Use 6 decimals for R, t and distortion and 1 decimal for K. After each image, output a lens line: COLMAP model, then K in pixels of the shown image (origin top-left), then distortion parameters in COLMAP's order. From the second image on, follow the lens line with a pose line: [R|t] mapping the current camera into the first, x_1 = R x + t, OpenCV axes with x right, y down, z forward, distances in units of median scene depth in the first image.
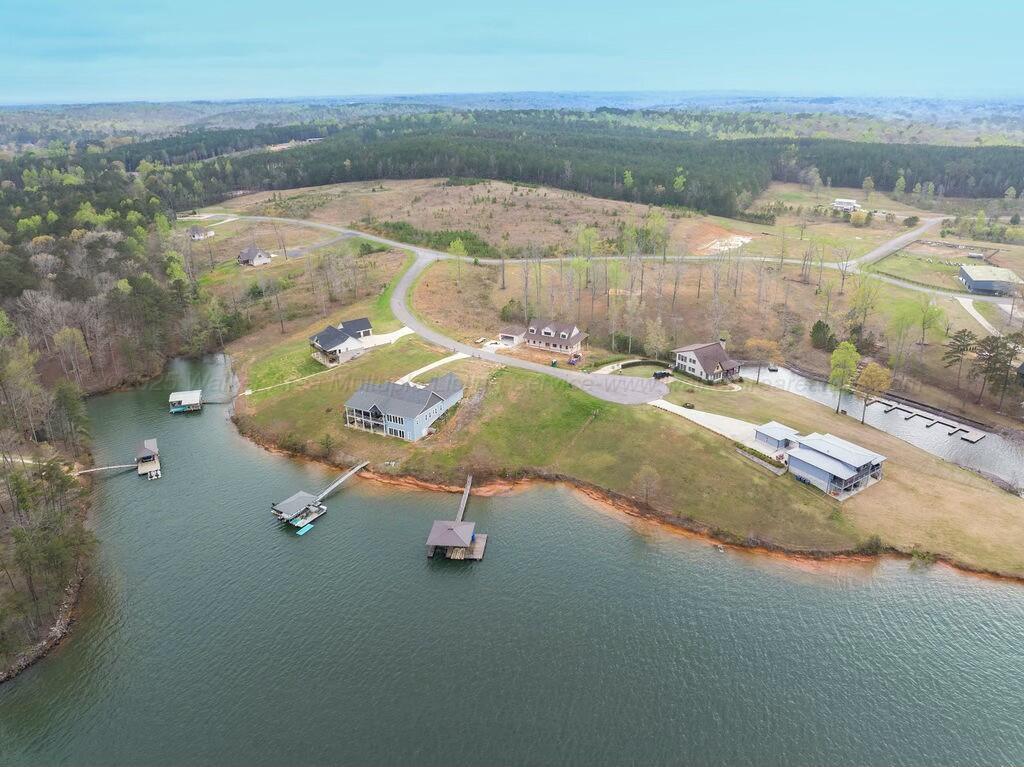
lens RADIAL K [[720.5, 0, 517.0], [0, 720.5, 381.6], [0, 0, 1]] dist [-0.036864, 0.000151]
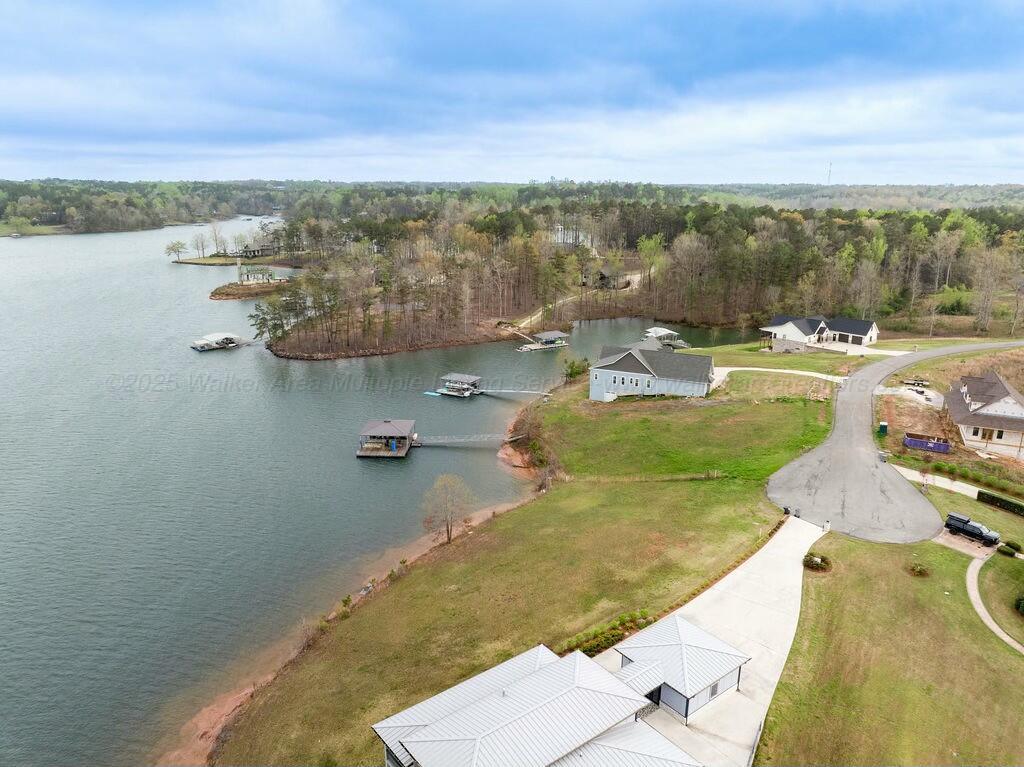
lens RADIAL K [[720.5, 0, 517.4], [0, 720.5, 380.1], [0, 0, 1]] dist [-0.036864, 0.000151]
pose [[0.060817, 0.271631, -0.960478, 0.526503], [-0.385280, 0.894074, 0.228455, -0.074167], [0.920794, 0.356159, 0.159028, 0.686881]]
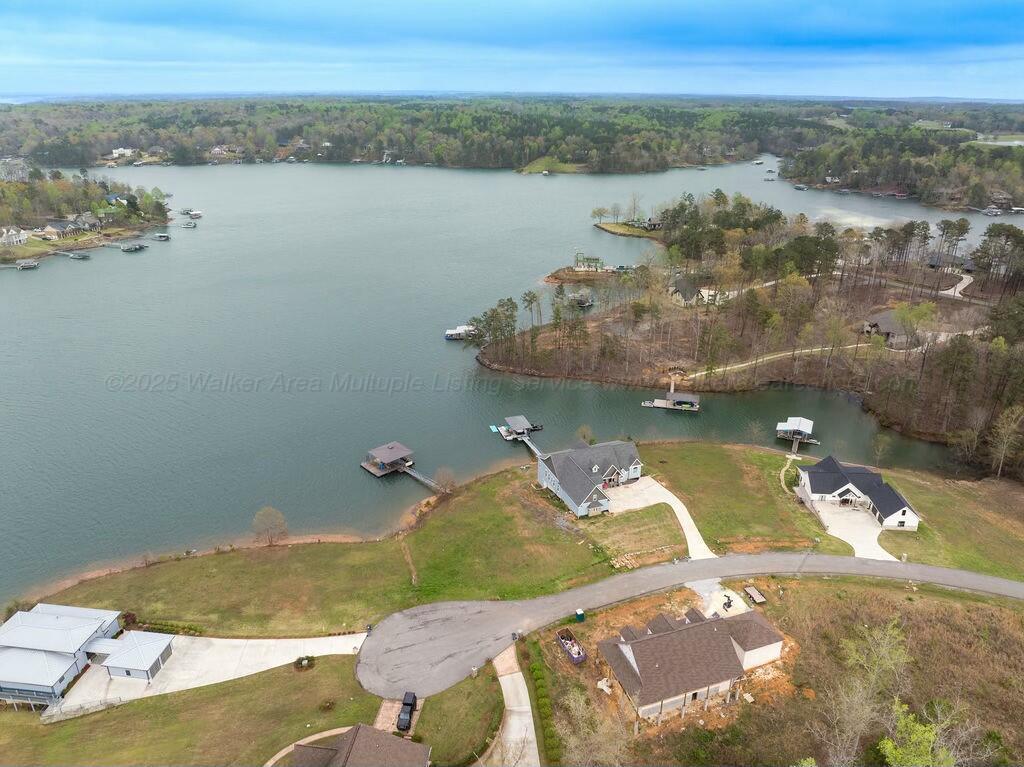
lens RADIAL K [[720.5, 0, 517.0], [0, 720.5, 377.8], [0, 0, 1]] dist [-0.036864, 0.000151]
pose [[-0.659081, 0.288136, -0.694687, 0.419093], [-0.282705, 0.761035, 0.583870, -0.478768], [0.696915, 0.581209, -0.420126, 1.120484]]
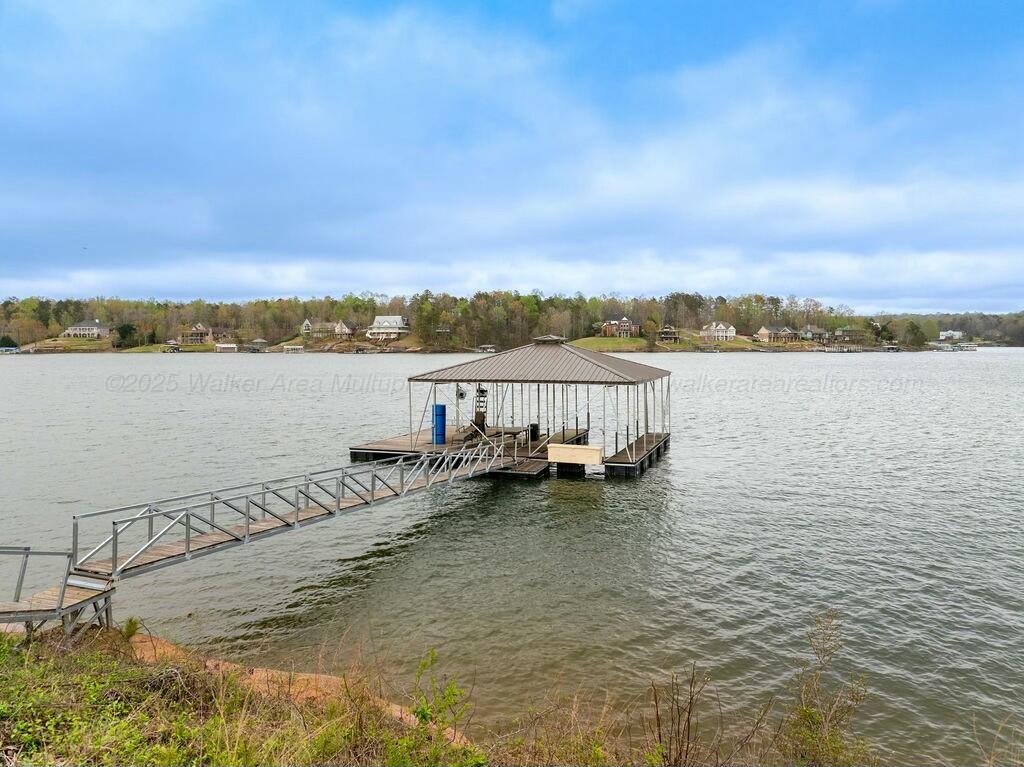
lens RADIAL K [[720.5, 0, 507.4], [0, 720.5, 388.1], [0, 0, 1]] dist [-0.036864, 0.000151]
pose [[-0.966613, -0.002124, 0.256233, -0.085100], [0.109437, 0.900759, 0.420306, 0.088736], [-0.231697, 0.434315, -0.870452, 0.825292]]
